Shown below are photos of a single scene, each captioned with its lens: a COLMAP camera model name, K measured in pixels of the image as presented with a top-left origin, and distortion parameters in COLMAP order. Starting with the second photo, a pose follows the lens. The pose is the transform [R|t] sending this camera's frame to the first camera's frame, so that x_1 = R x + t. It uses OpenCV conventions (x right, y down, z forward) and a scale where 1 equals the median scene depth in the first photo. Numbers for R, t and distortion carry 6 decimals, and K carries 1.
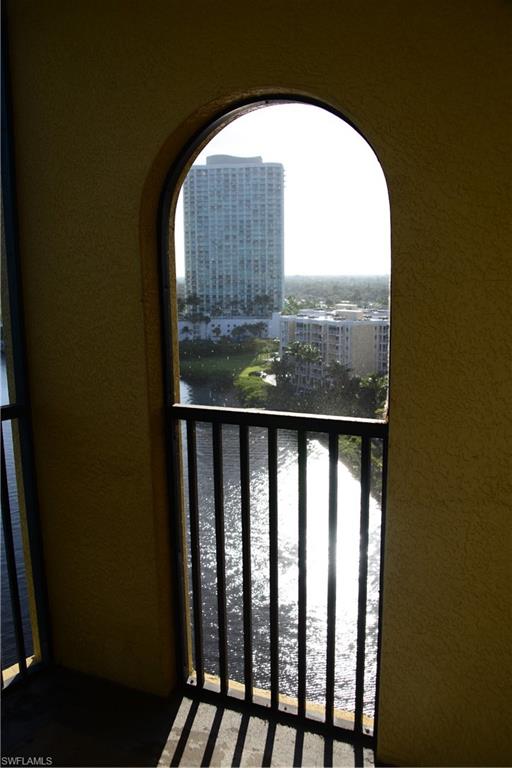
lens RADIAL K [[619.0, 0, 256.0], [0, 619.0, 384.0], [0, 0, 1]] dist [-0.133903, 0.082177]
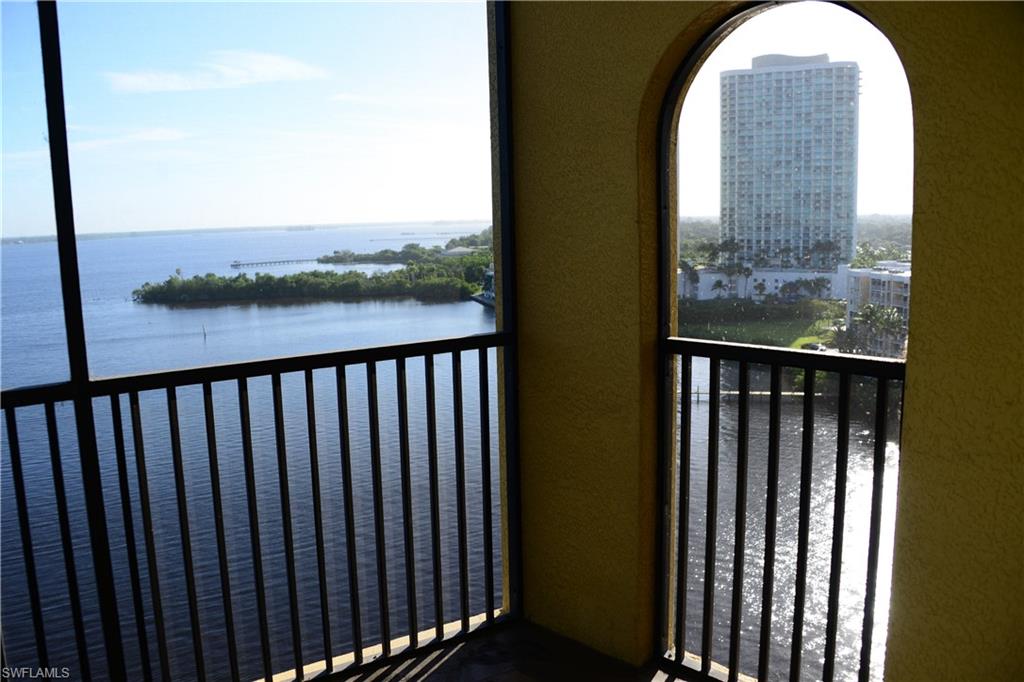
lens RADIAL K [[824.2, 0, 512.0], [0, 824.2, 341.0], [0, 0, 1]] dist [-0.142497, 0.068323]
pose [[0.932598, 0.042939, -0.358353, 0.079264], [-0.051836, 0.998539, -0.015253, 0.064968], [0.357174, 0.032801, 0.933462, -0.194977]]
